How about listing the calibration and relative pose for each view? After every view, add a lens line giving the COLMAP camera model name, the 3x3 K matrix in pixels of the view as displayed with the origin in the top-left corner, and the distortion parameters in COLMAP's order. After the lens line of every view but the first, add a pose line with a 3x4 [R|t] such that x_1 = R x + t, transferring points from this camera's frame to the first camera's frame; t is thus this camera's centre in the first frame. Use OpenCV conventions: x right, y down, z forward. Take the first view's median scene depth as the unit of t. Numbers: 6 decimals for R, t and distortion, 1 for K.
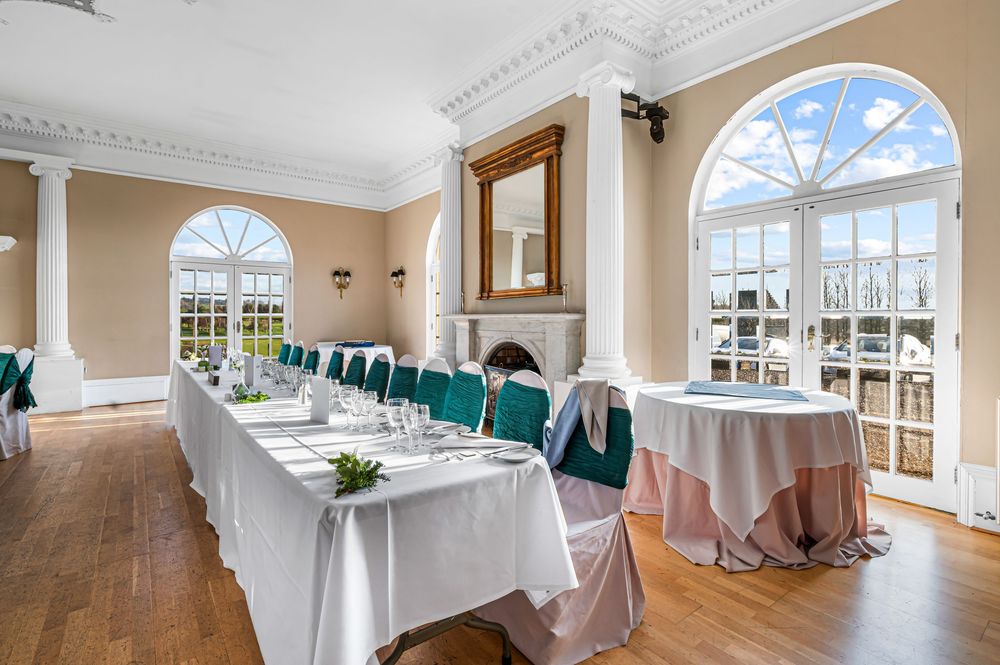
lens RADIAL K [[488.5, 0, 502.8], [0, 488.5, 321.8], [0, 0, 1]] dist [-0.000540, -0.000697]
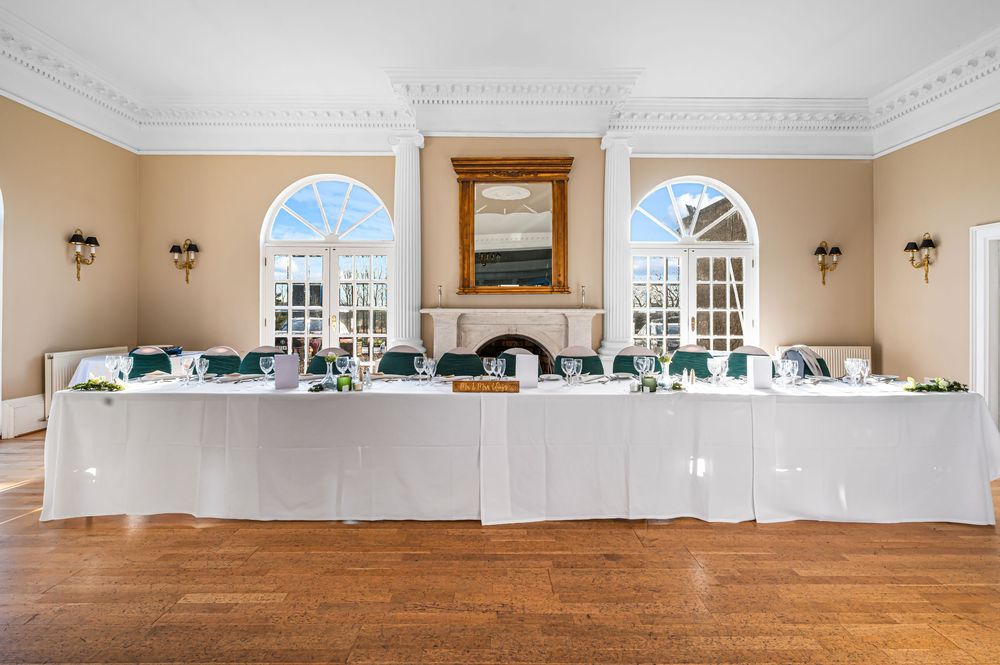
lens RADIAL K [[490.1, 0, 507.6], [0, 490.1, 310.5], [0, 0, 1]] dist [0.001871, 0.000162]
pose [[0.590655, 0.002804, 0.806920, -0.840615], [0.004236, 0.999969, -0.006575, -0.004574], [-0.806913, 0.007301, 0.590625, 0.332349]]
